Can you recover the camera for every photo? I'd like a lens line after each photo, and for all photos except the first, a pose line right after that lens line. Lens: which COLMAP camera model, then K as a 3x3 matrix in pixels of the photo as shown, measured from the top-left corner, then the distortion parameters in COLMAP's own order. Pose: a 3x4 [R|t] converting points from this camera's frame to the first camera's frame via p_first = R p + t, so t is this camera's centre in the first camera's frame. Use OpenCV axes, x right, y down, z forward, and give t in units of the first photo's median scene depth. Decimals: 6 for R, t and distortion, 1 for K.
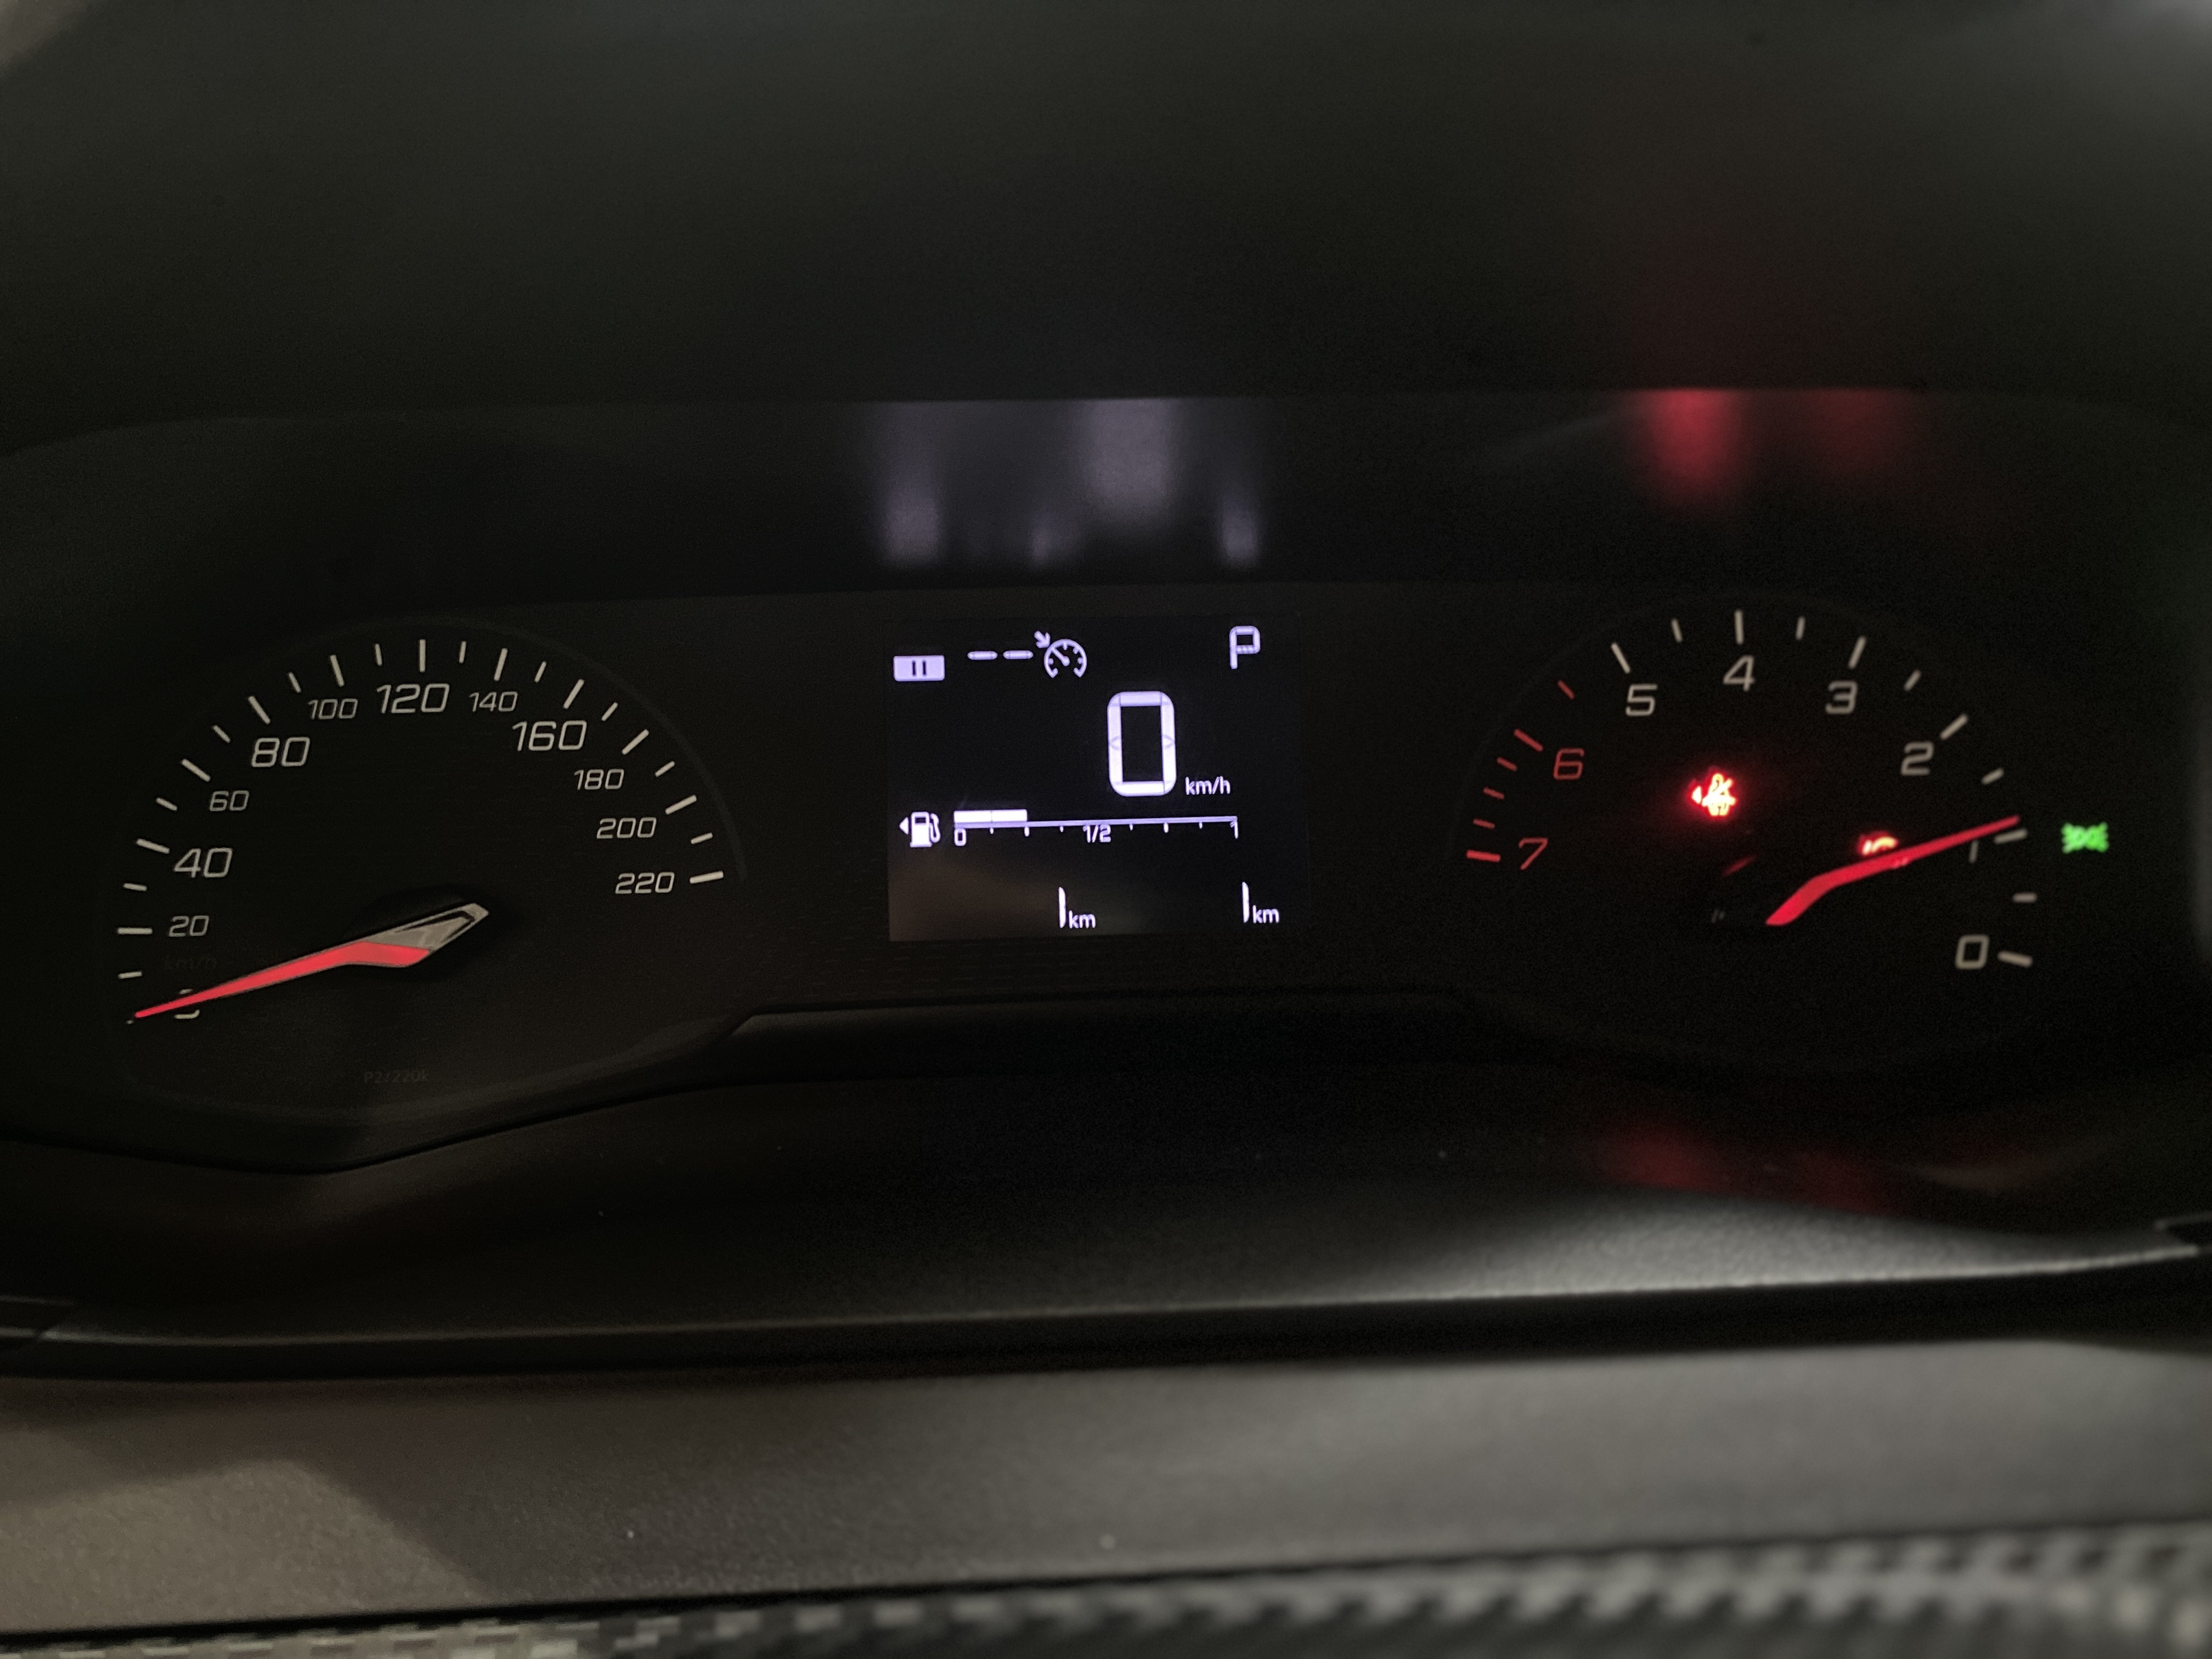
lens RADIAL K [[1741.0, 0, 1102.7], [0, 1741.0, 849.8], [0, 0, 1]] dist [0.000403, 0.005026]
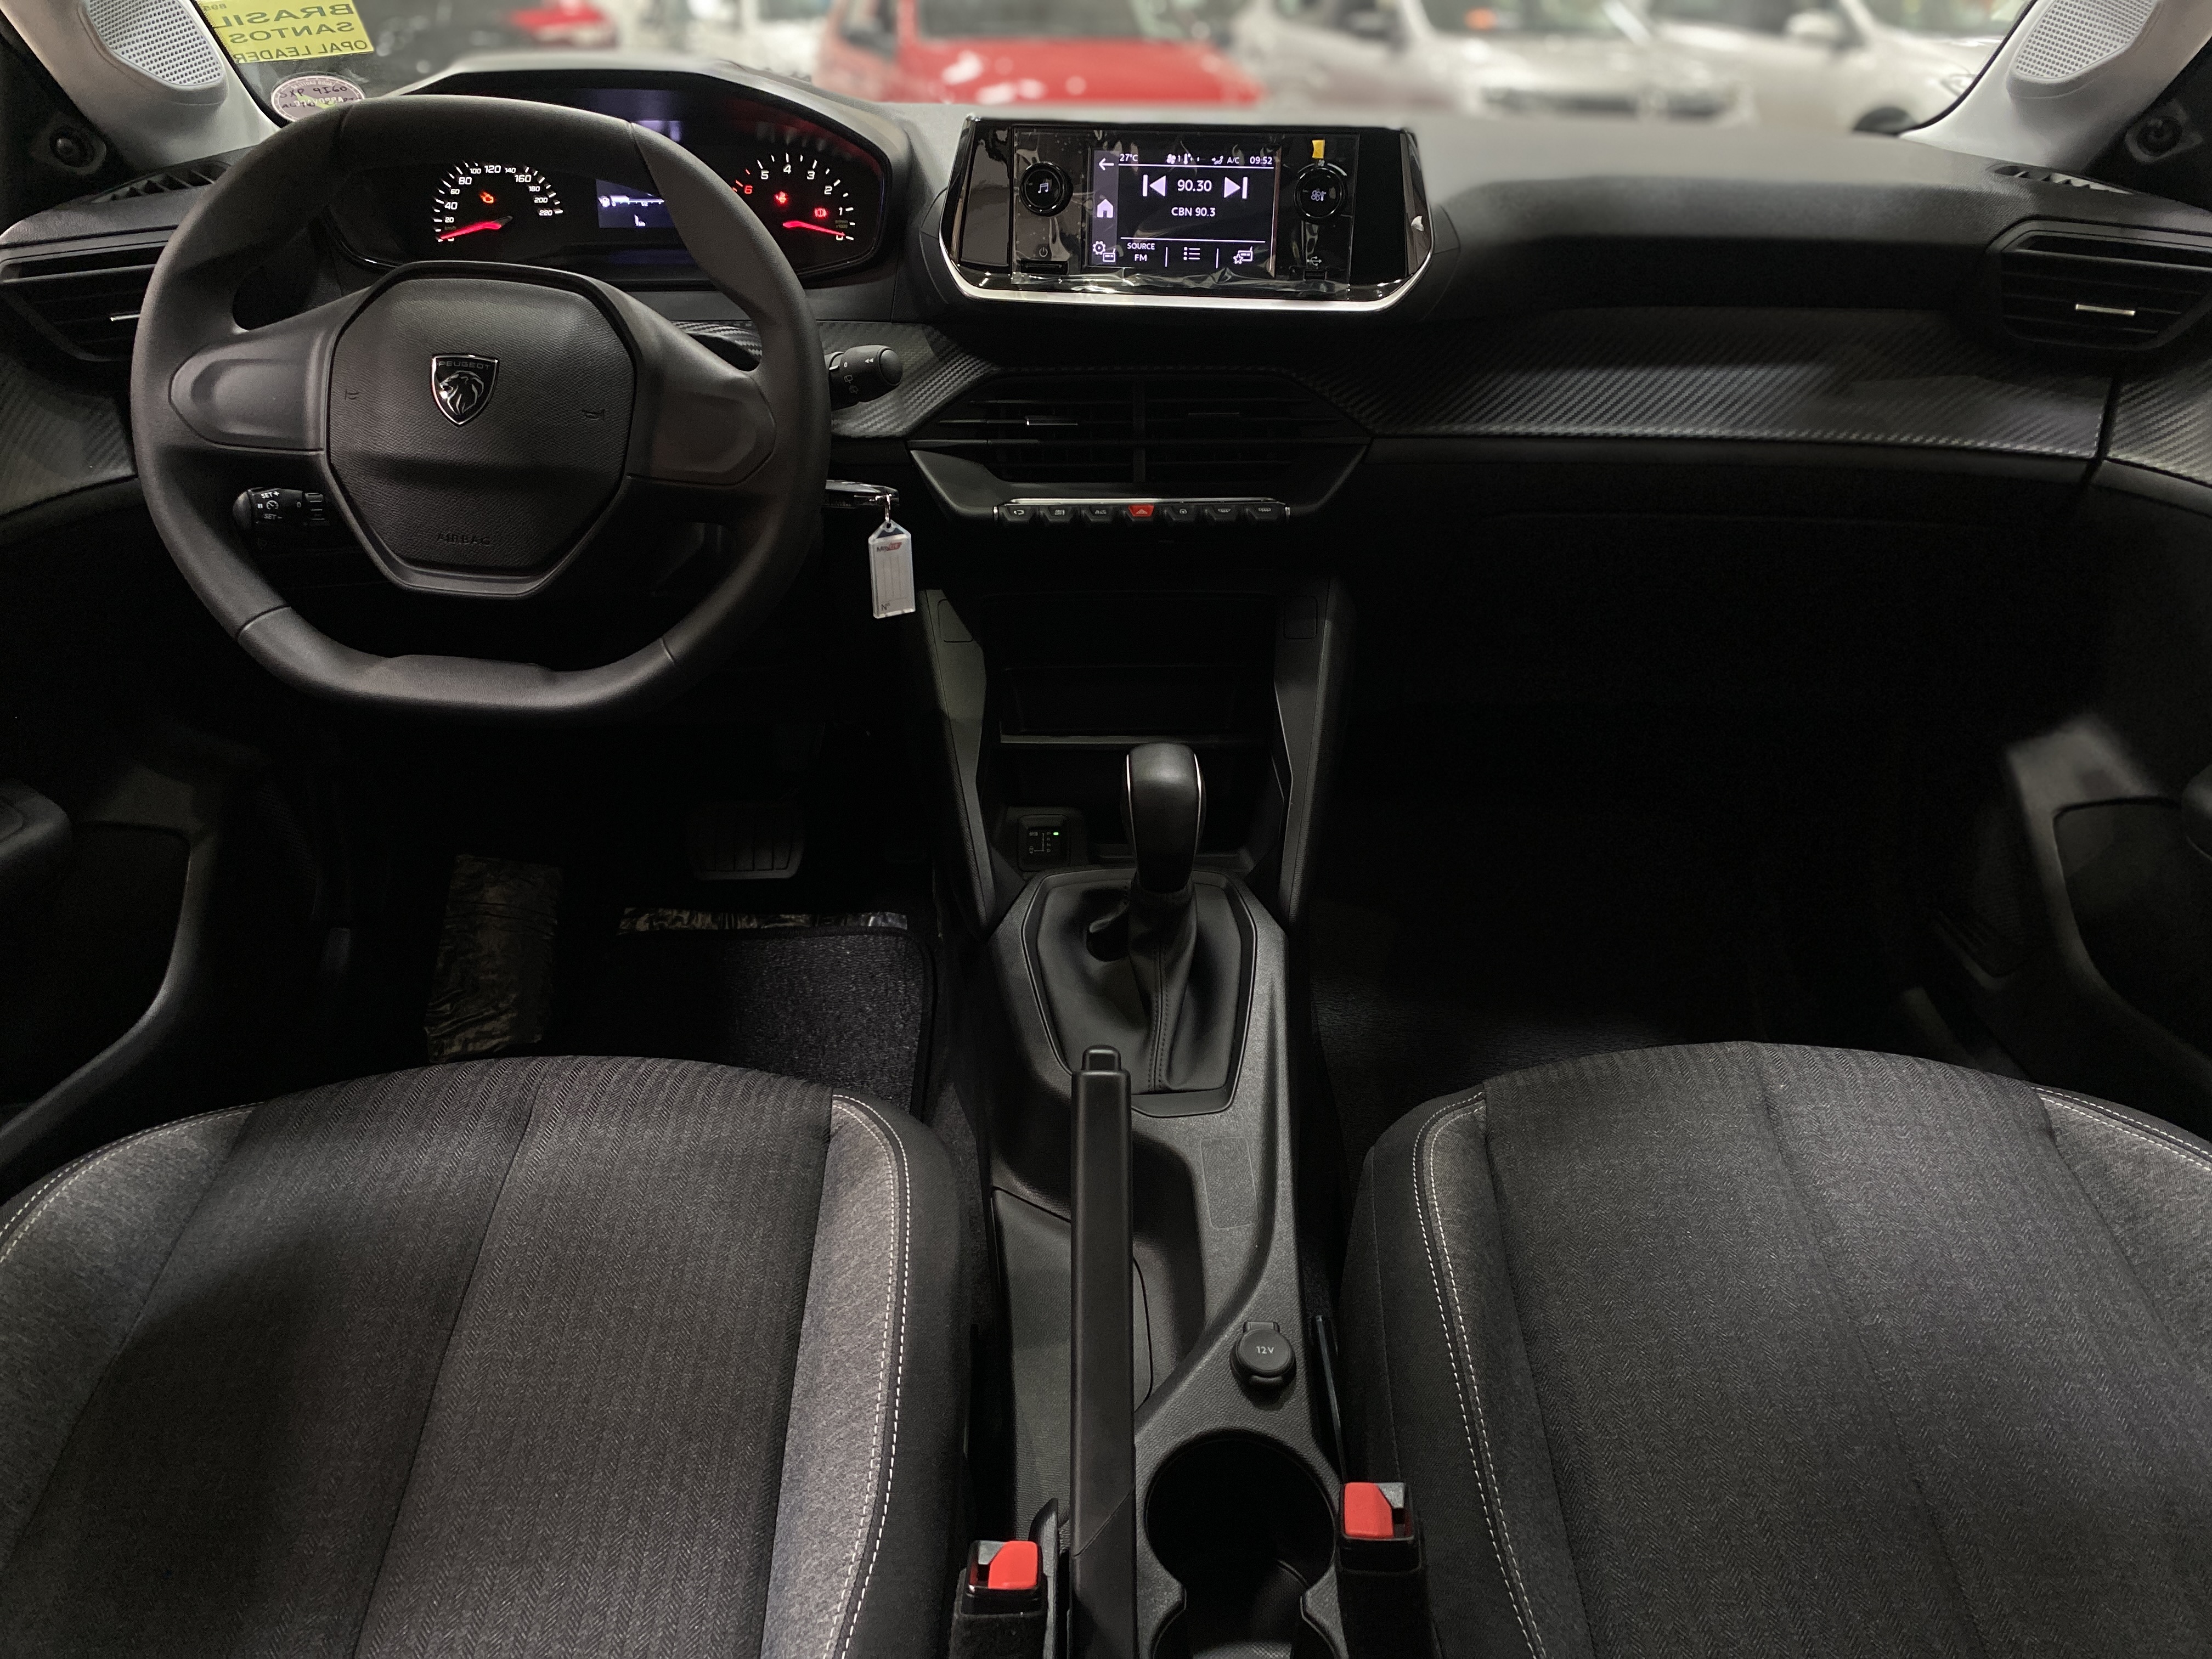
lens RADIAL K [[1741.0, 0, 1105.6], [0, 1741.0, 819.8], [0, 0, 1]] dist [0.000403, 0.005026]
pose [[0.999489, 0.028031, -0.015387, 1.334797], [-0.022244, 0.955188, 0.295164, 0.160674], [0.022971, -0.294671, 0.955323, -3.844612]]
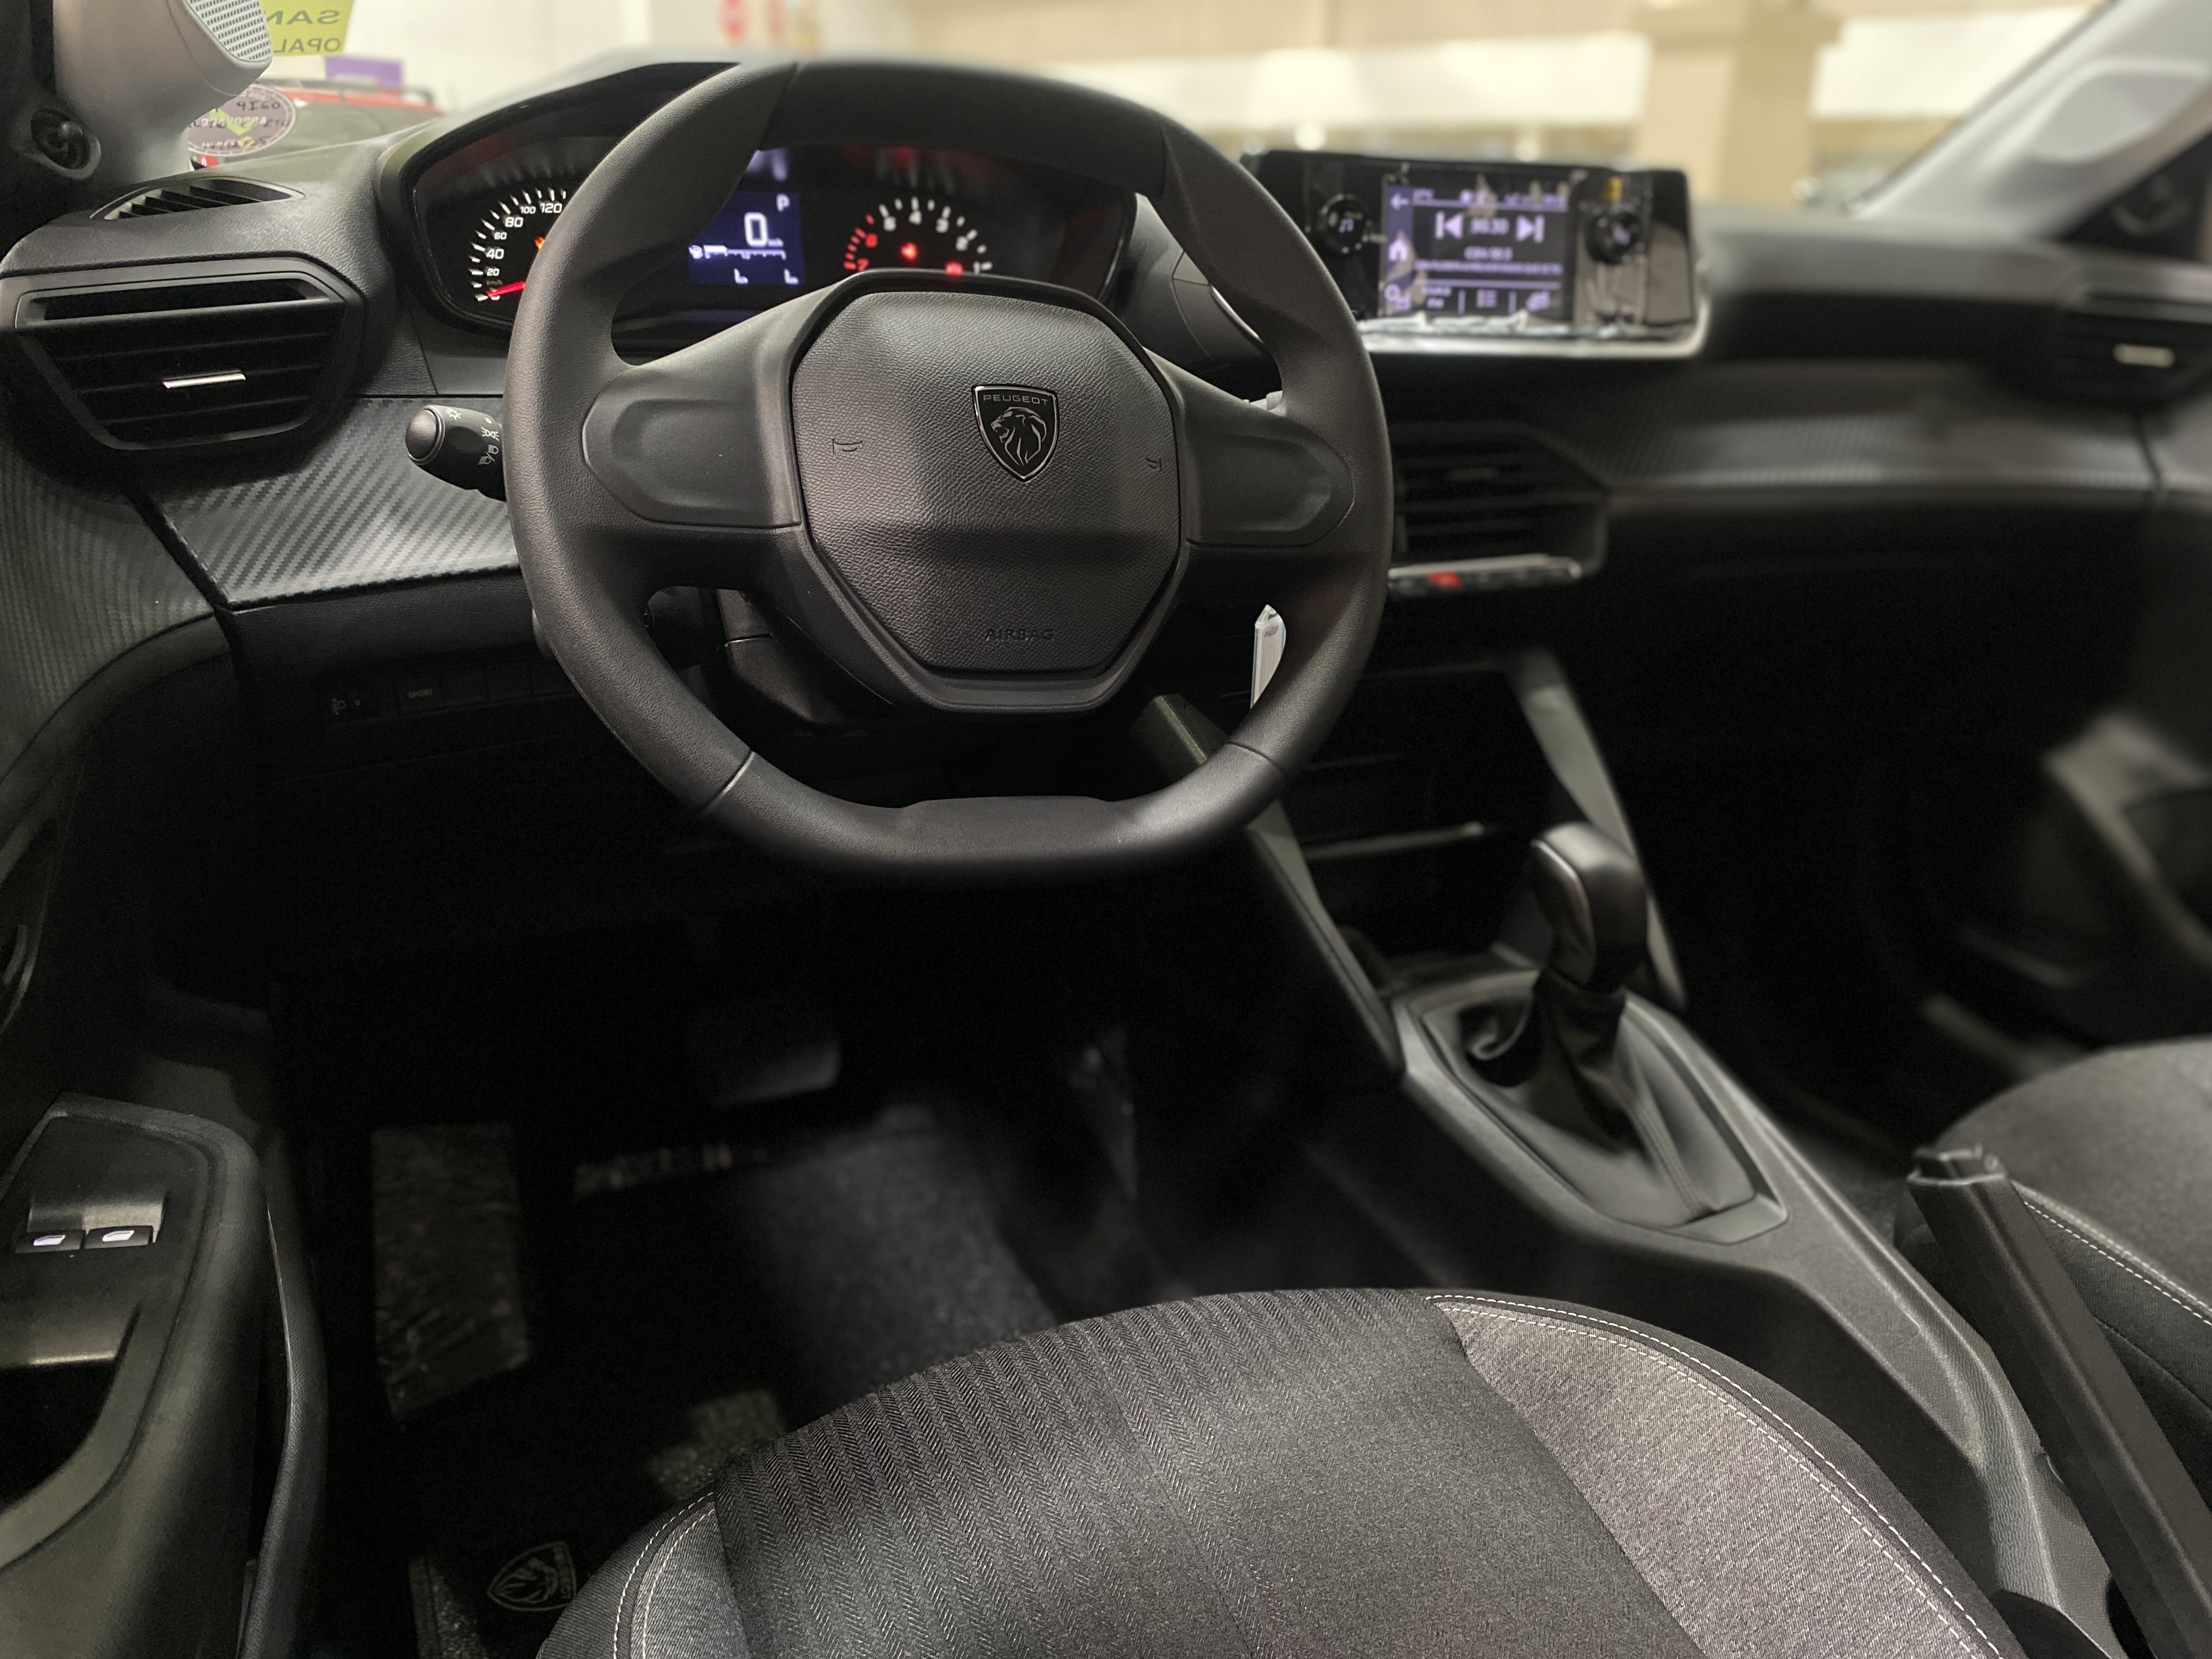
lens RADIAL K [[1741.0, 0, 1125.1], [0, 1741.0, 809.2], [0, 0, 1]] dist [0.000403, 0.005026]
pose [[0.922734, -0.083859, 0.376203, -0.749228], [0.008055, 0.980027, 0.198700, 0.414450], [-0.385352, -0.180317, 0.904980, -2.852251]]
